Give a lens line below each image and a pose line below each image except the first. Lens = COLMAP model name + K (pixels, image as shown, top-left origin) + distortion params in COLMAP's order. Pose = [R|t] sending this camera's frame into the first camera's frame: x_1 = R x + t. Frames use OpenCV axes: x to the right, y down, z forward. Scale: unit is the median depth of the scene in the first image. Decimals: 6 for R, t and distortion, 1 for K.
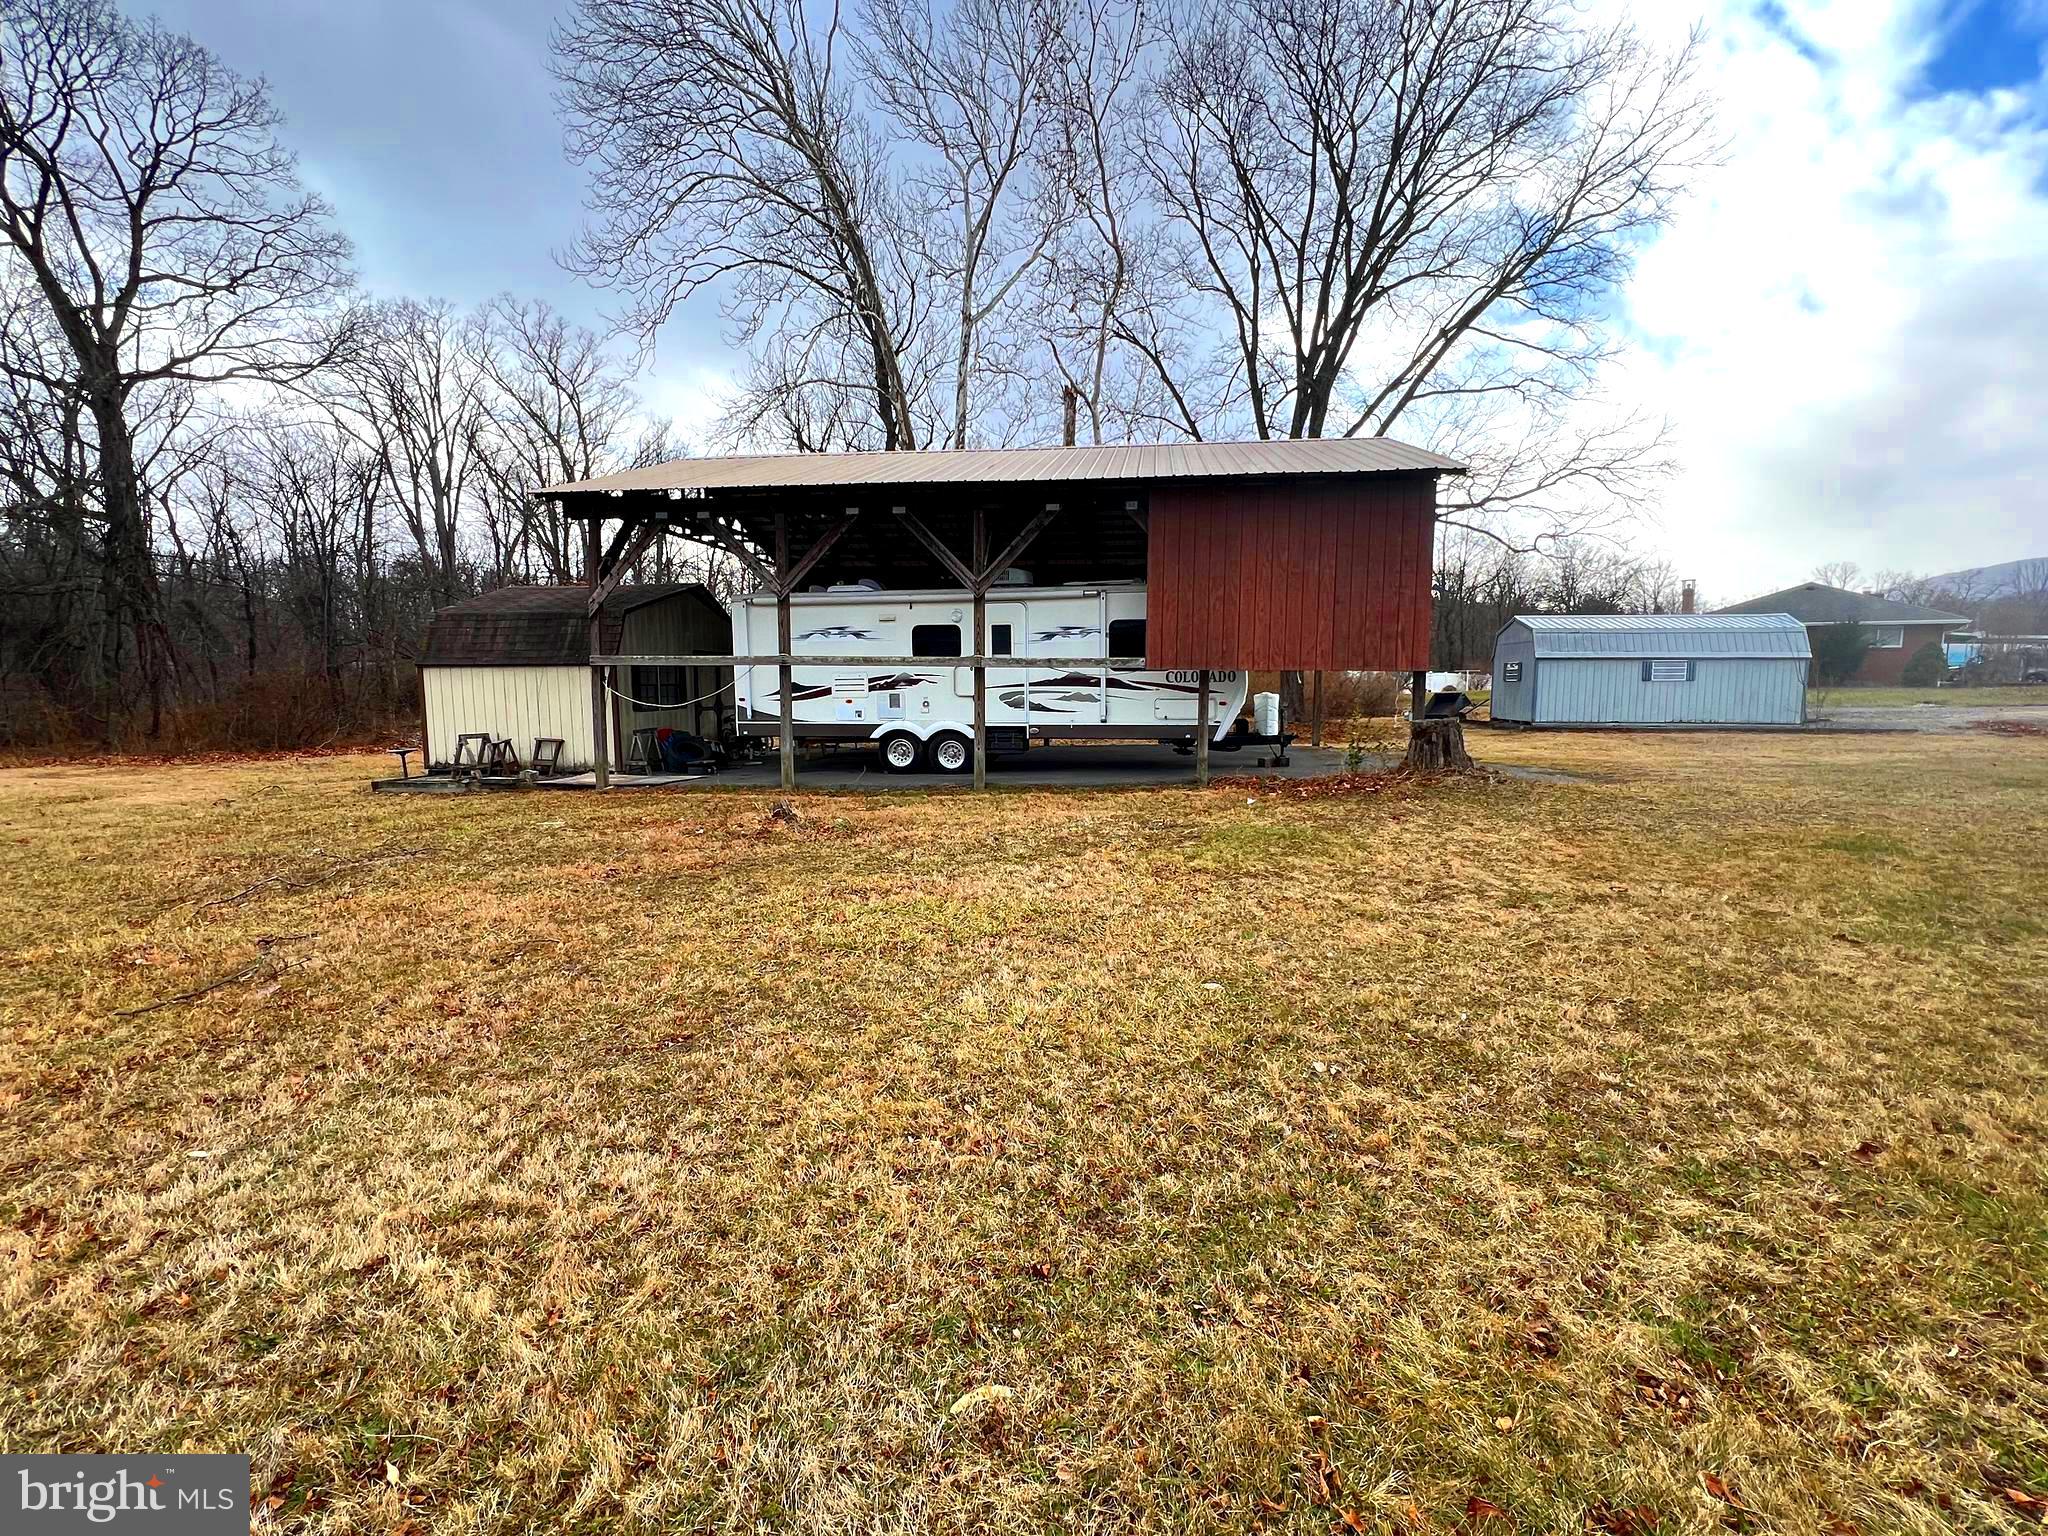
lens RADIAL K [[930.0, 0, 1023.1], [0, 930.0, 773.8], [0, 0, 1]] dist [-0.000405, -0.000331]
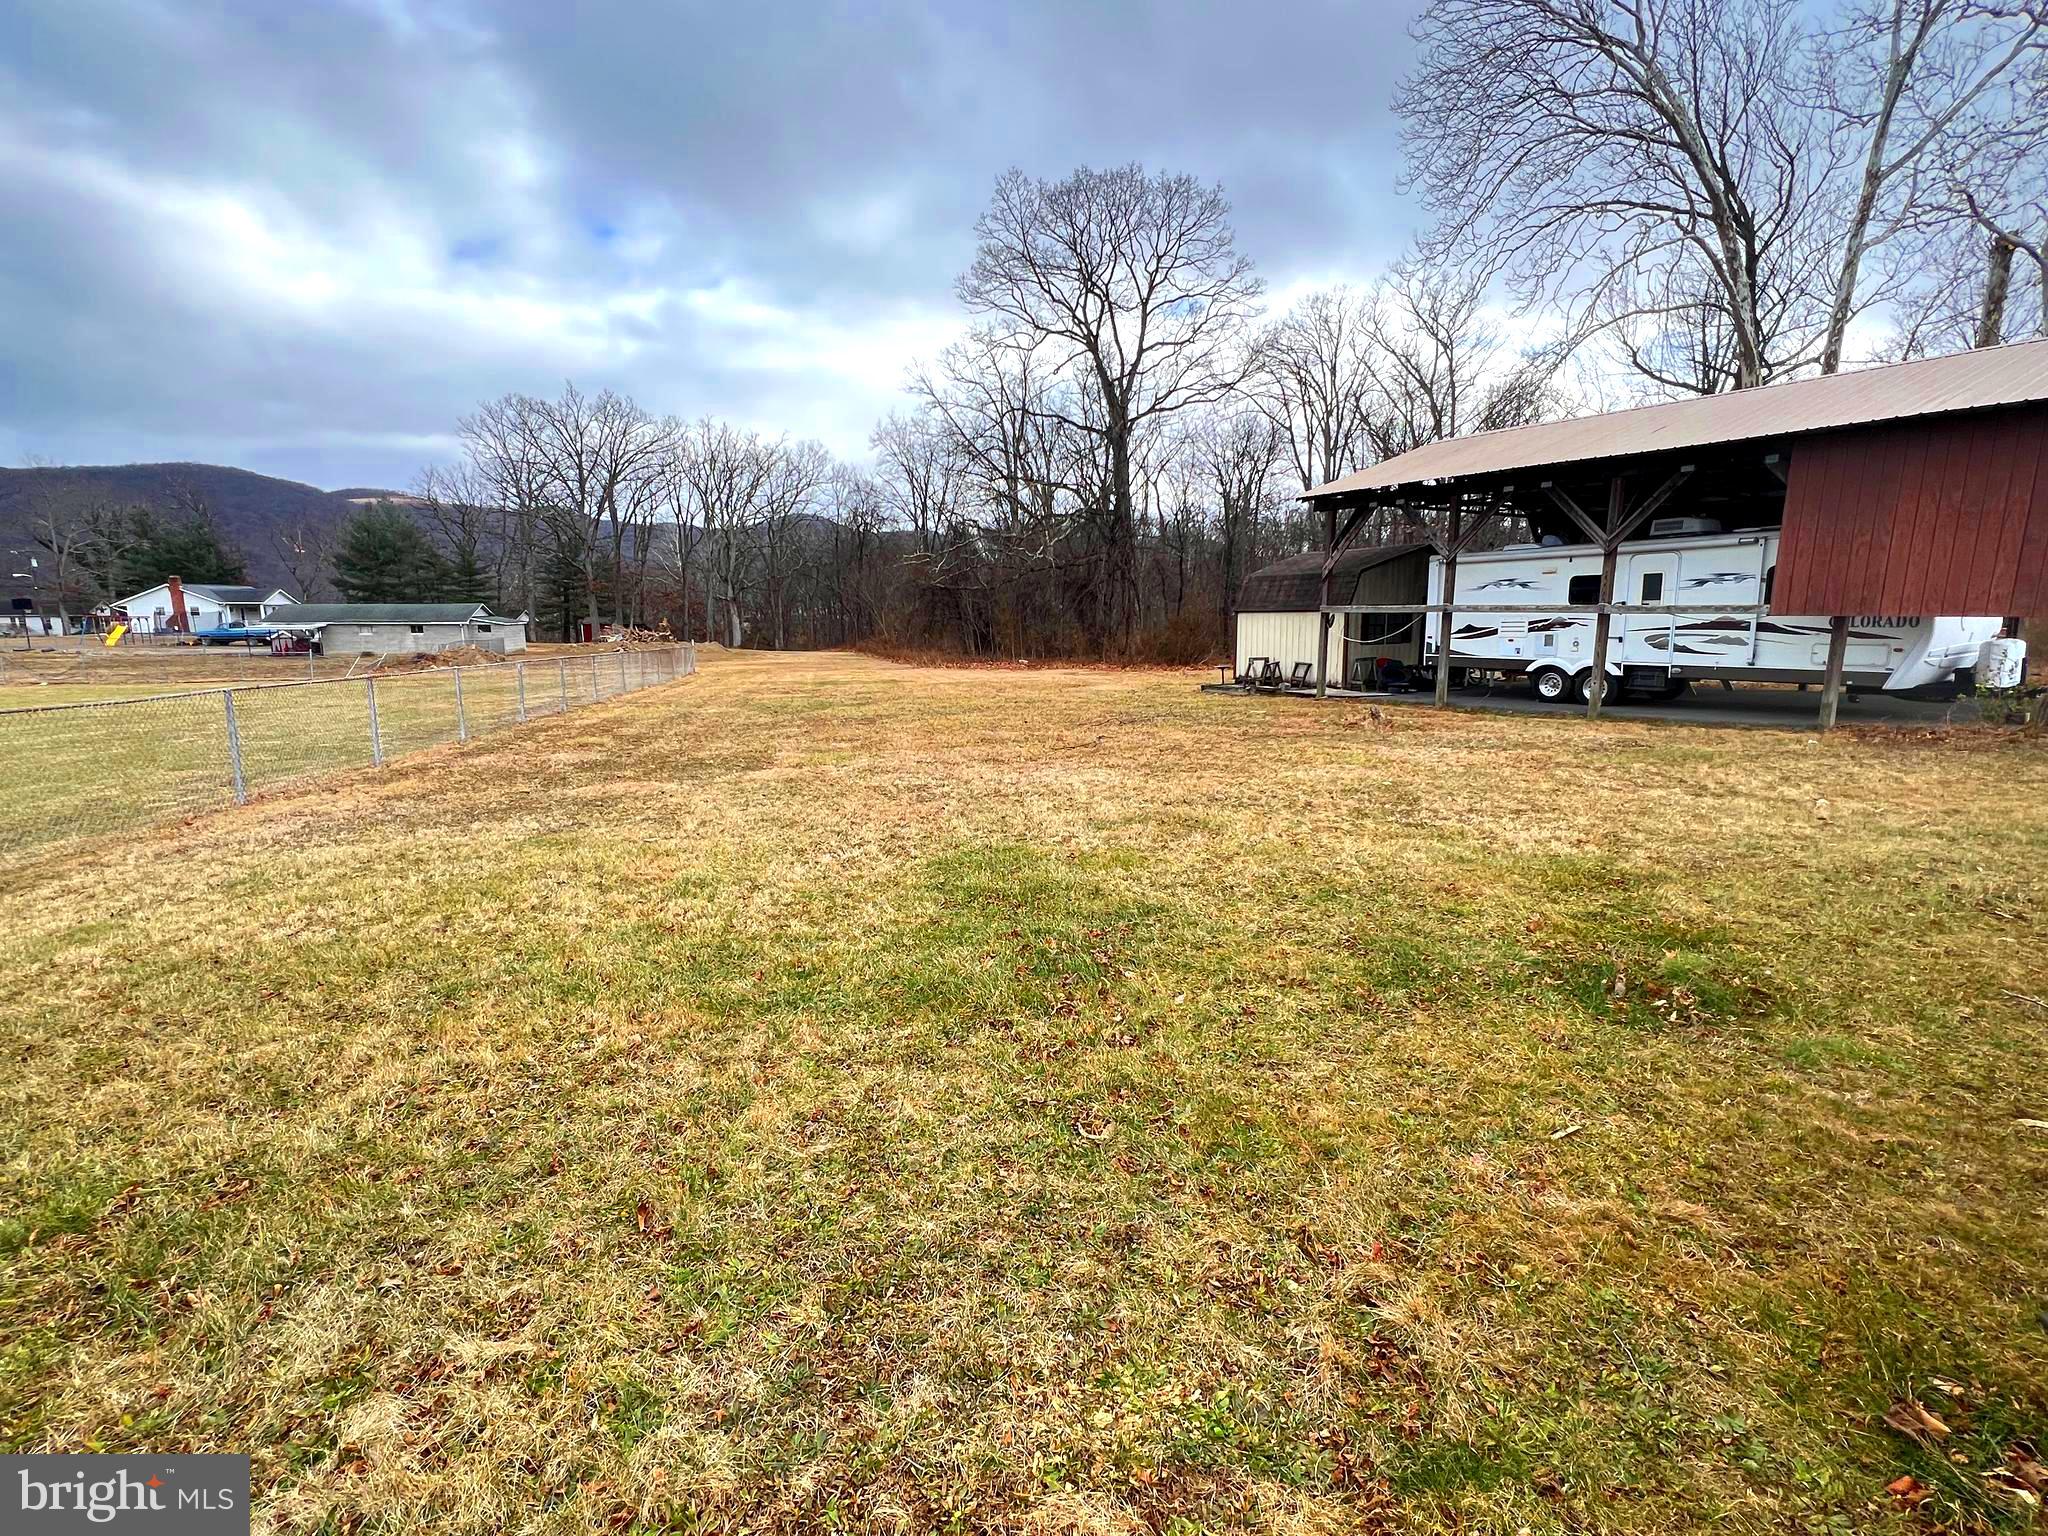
lens RADIAL K [[930.0, 0, 1017.6], [0, 930.0, 775.0], [0, 0, 1]] dist [-0.000405, -0.000331]
pose [[0.630875, 0.129656, -0.764975, 0.348996], [-0.071872, 0.991465, 0.108771, 0.010848], [0.772549, -0.013640, 0.634809, -0.270825]]
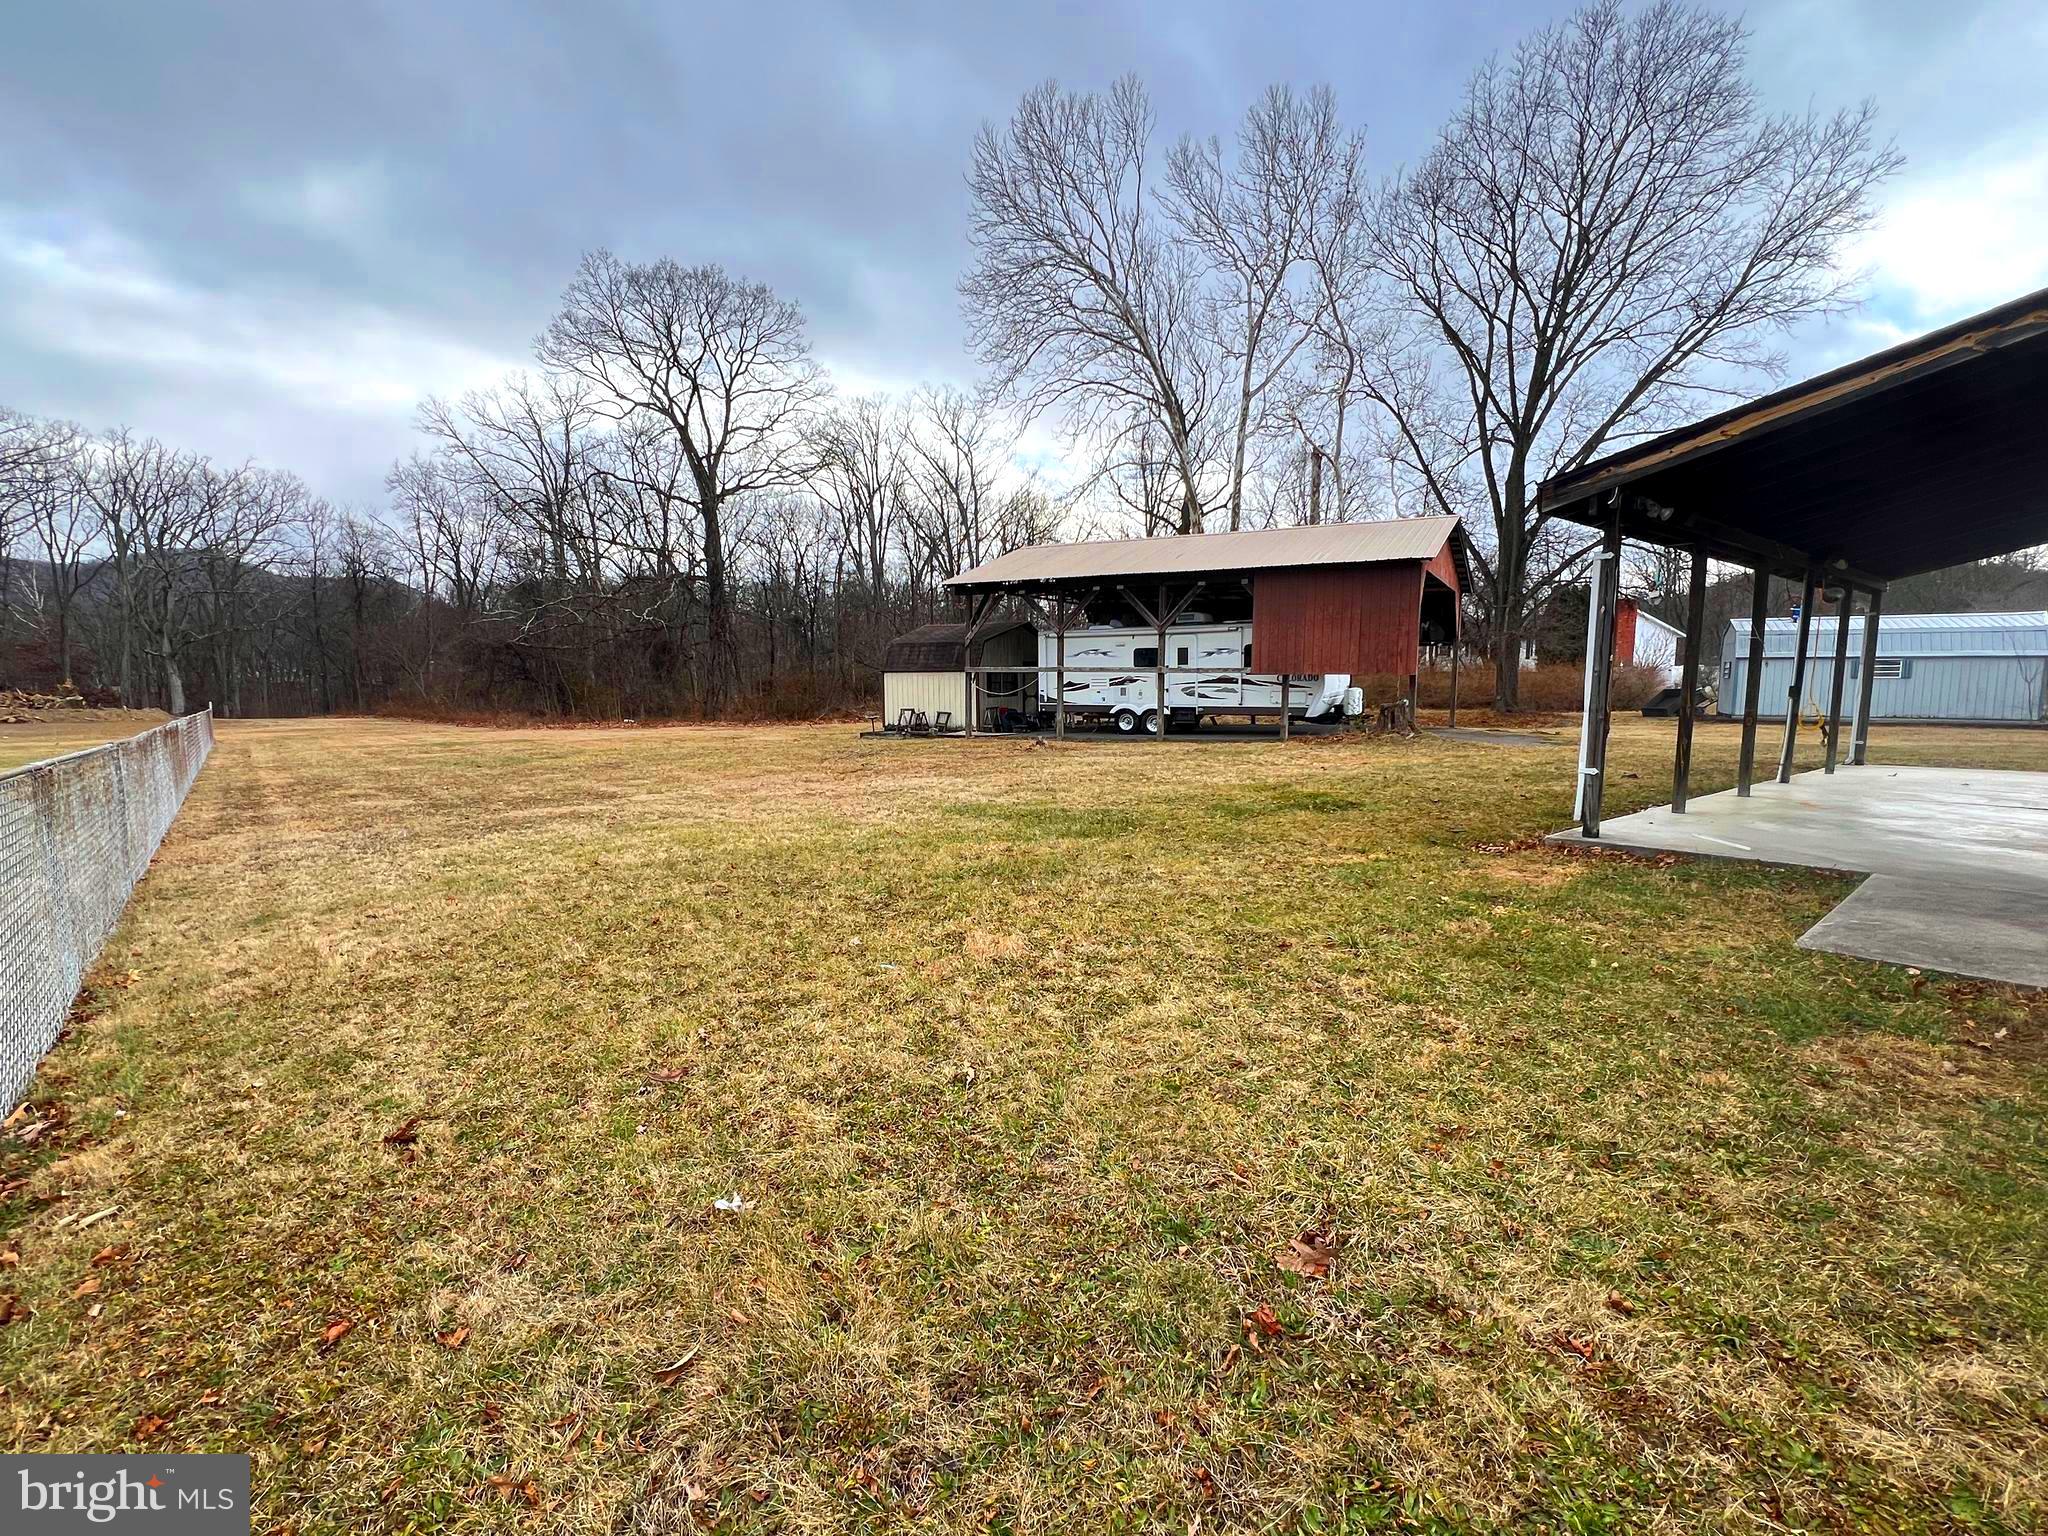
lens RADIAL K [[930.0, 0, 1023.3], [0, 930.0, 769.7], [0, 0, 1]] dist [-0.000405, -0.000331]
pose [[0.927347, 0.036591, -0.372409, 0.323373], [-0.035750, 0.999319, 0.009166, 0.054569], [0.372490, 0.004814, 0.928024, -0.643814]]
